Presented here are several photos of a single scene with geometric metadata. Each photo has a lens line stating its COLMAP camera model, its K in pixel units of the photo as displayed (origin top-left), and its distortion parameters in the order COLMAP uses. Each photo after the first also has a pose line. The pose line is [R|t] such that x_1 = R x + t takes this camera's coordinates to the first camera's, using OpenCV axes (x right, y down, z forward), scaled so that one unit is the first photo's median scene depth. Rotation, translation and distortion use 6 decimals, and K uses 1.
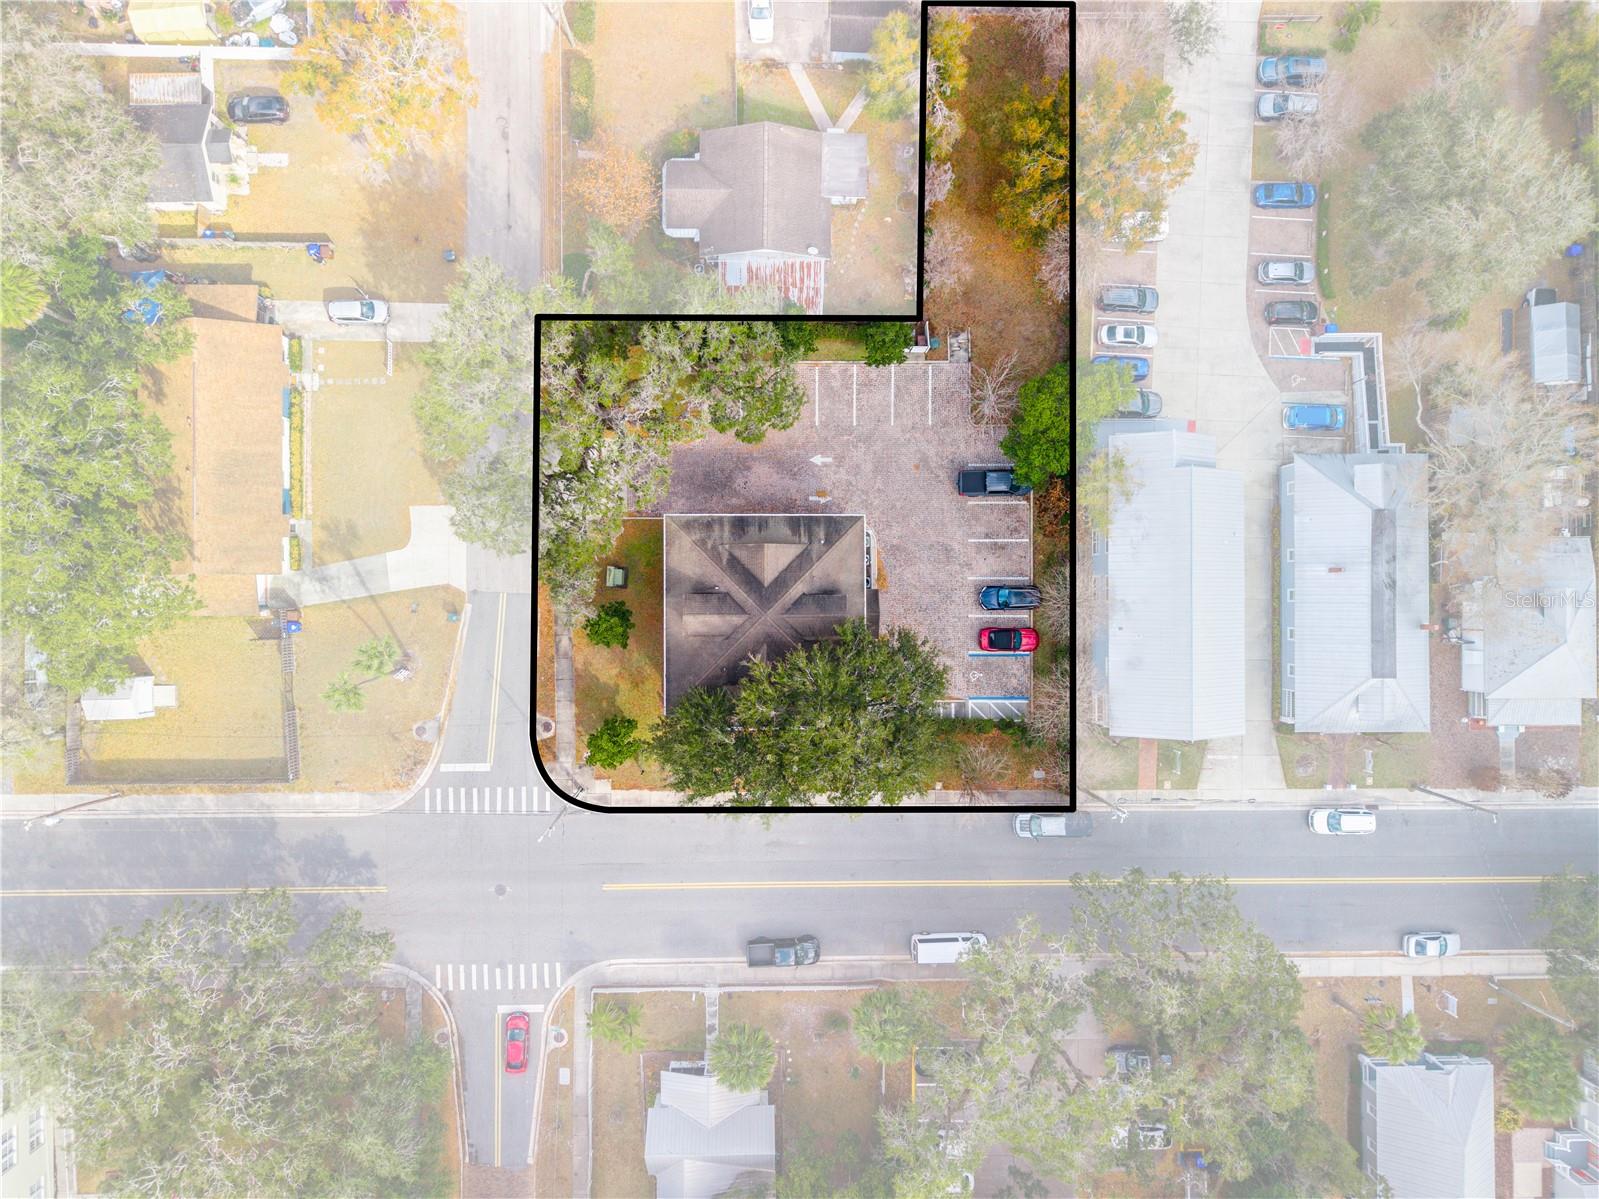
lens RADIAL K [[1076.5, 0, 799.5], [0, 1076.5, 599.5], [0, 0, 1]] dist [0.035038, -0.036192]
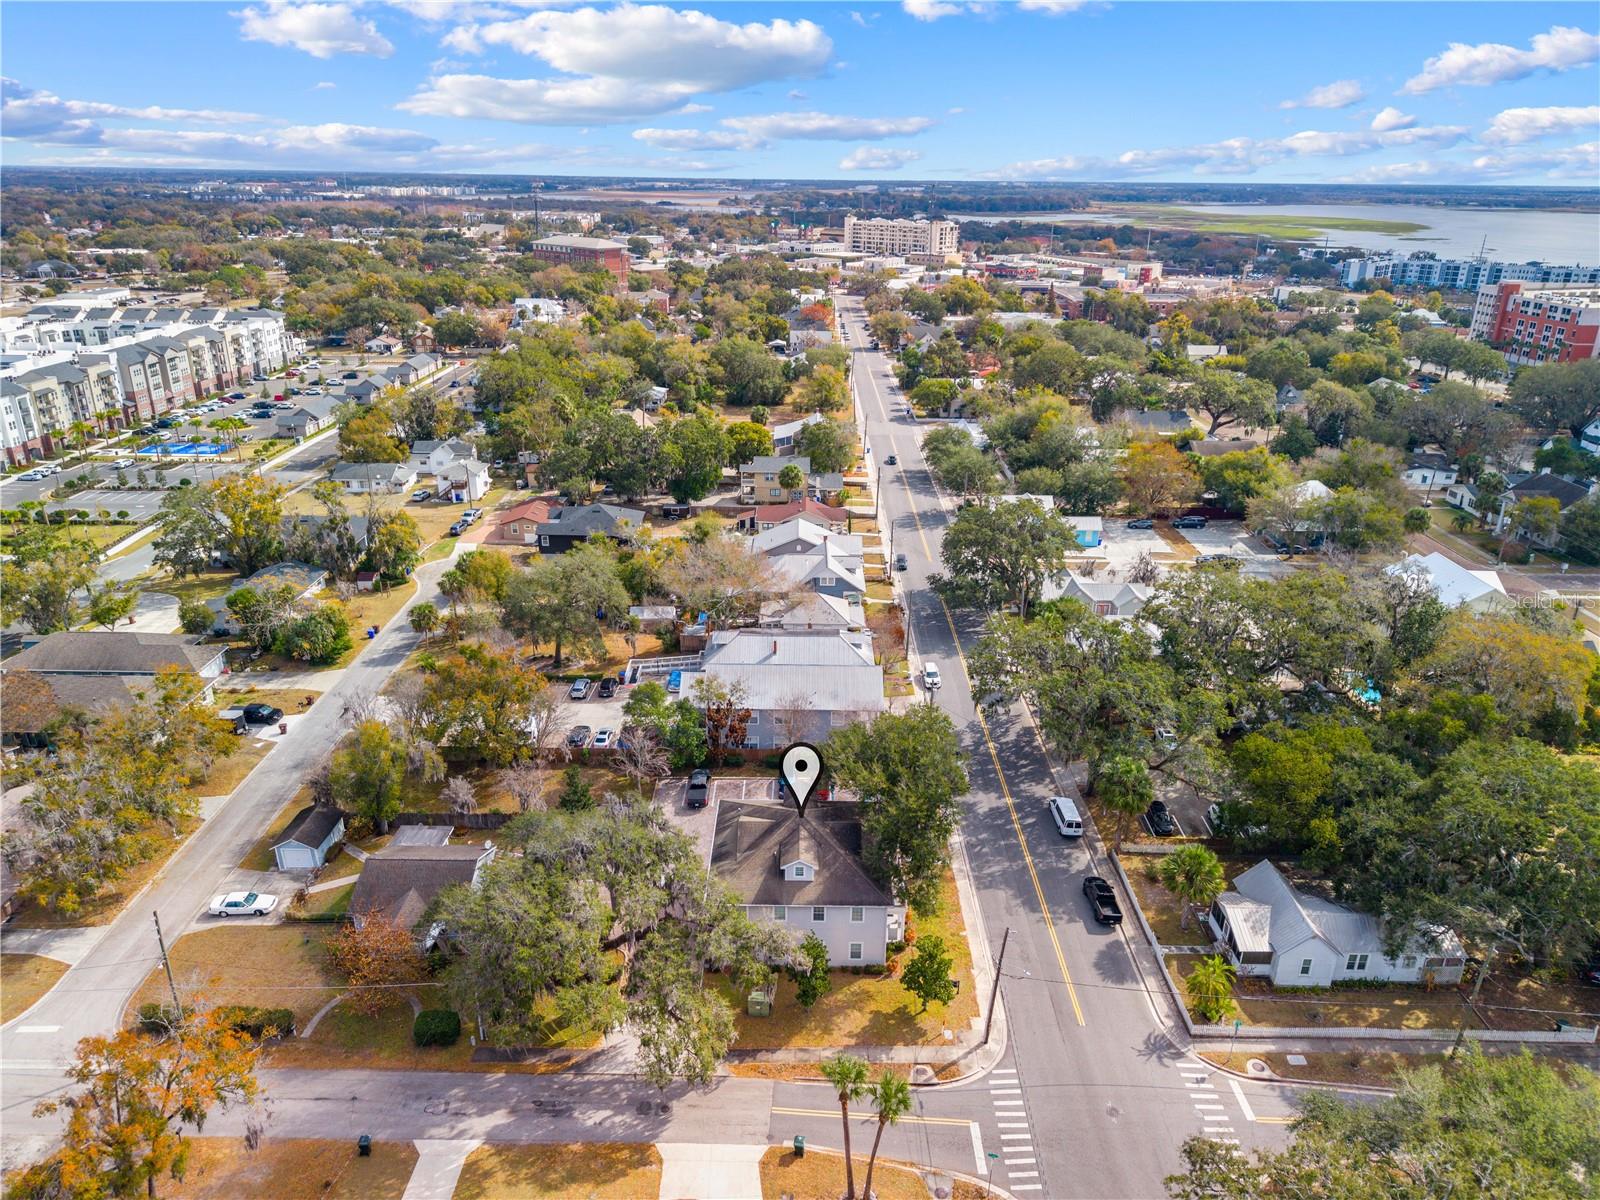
lens RADIAL K [[1077.2, 0, 800.0], [0, 1077.2, 600.0], [0, 0, 1]] dist [0.035038, -0.036192]
pose [[0.010413, -0.393829, 0.919125, -0.924419], [0.999890, 0.013799, -0.005415, 0.015706], [-0.010550, 0.919080, 0.393930, 0.280175]]
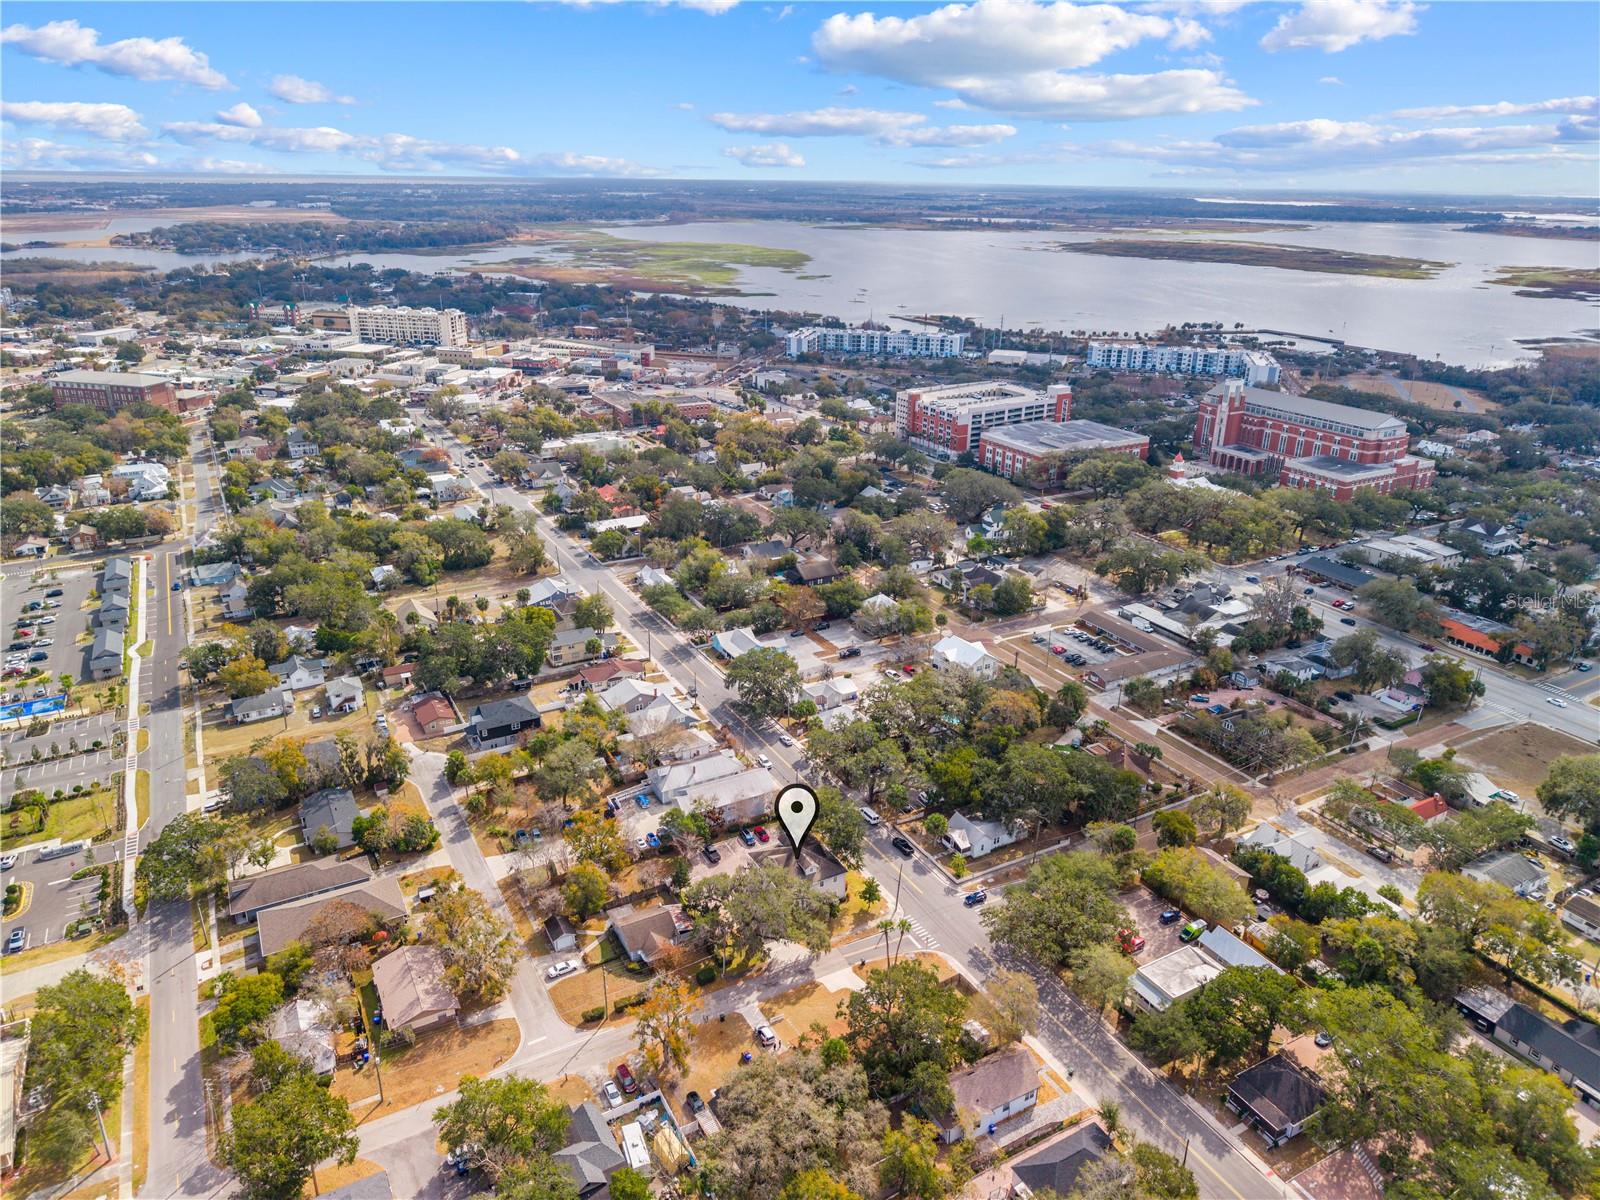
lens RADIAL K [[1074.9, 0, 800.0], [0, 1074.9, 600.0], [0, 0, 1]] dist [0.112907, -0.180187]
pose [[-0.482859, -0.355548, 0.800270, -1.844078], [0.875388, -0.171672, 0.451912, -1.021861], [-0.023293, 0.918757, 0.394136, -0.629872]]
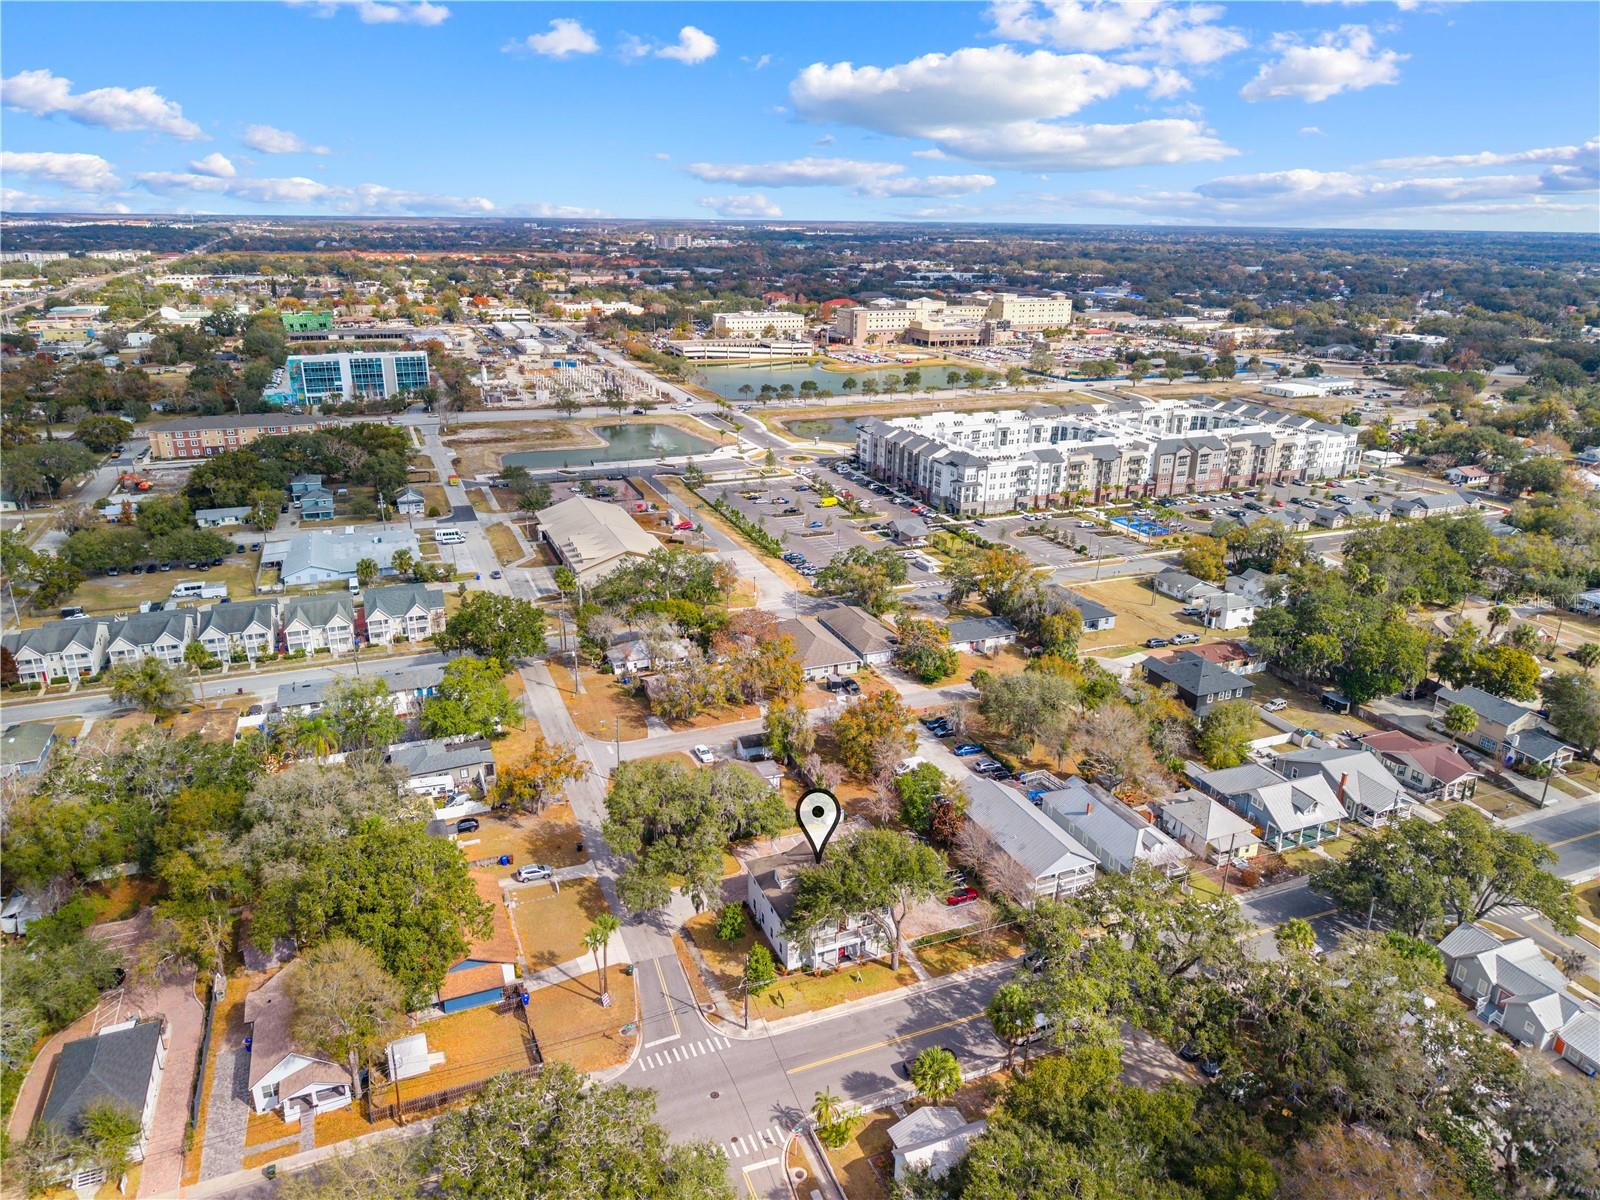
lens RADIAL K [[1074.9, 0, 800.0], [0, 1074.9, 600.0], [0, 0, 1]] dist [0.112907, -0.180187]
pose [[0.927132, -0.140810, 0.347273, -0.554162], [0.374540, 0.318365, -0.870841, 1.261040], [0.012064, 0.937452, 0.347905, -0.008808]]
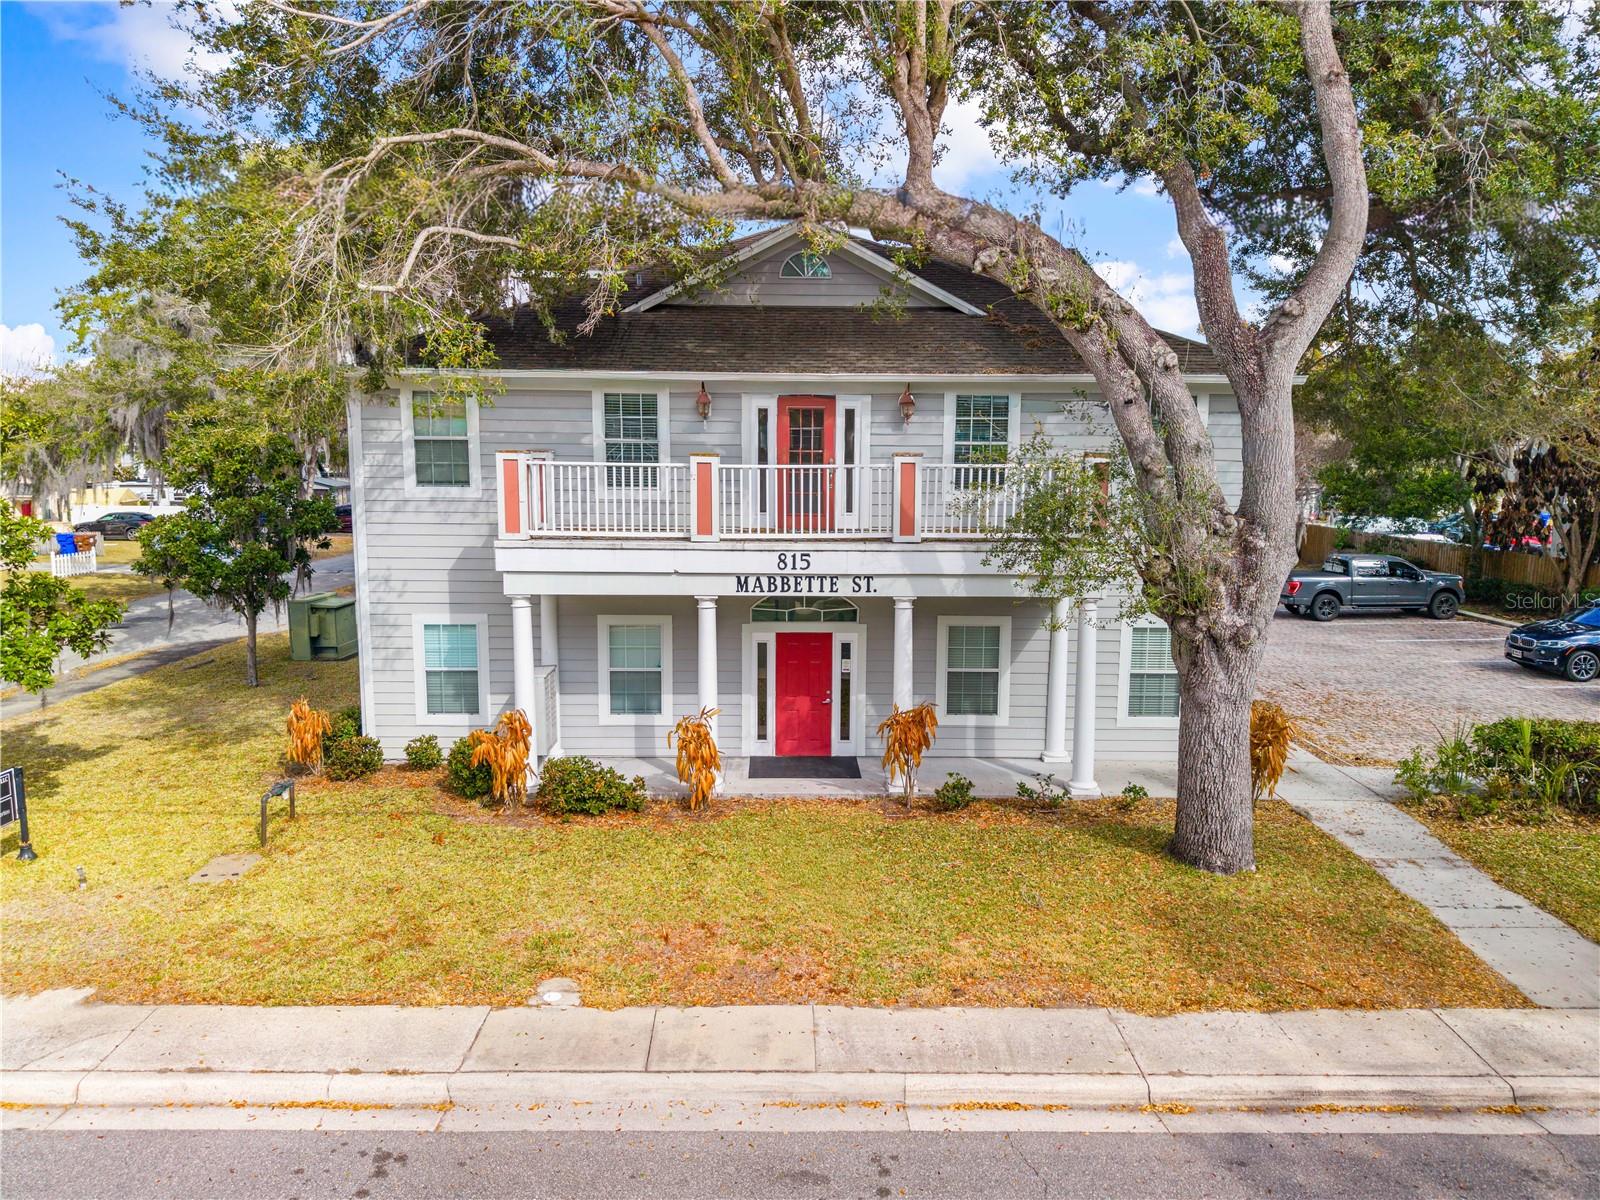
lens RADIAL K [[1076.9, 0, 796.0], [0, 1076.9, 595.6], [0, 0, 1]] dist [0.004976, 0.001012]
pose [[0.999809, -0.019405, 0.002105, -0.033212], [0.004701, 0.134694, -0.990876, 0.294250], [0.018944, 0.990697, 0.134760, 0.948937]]
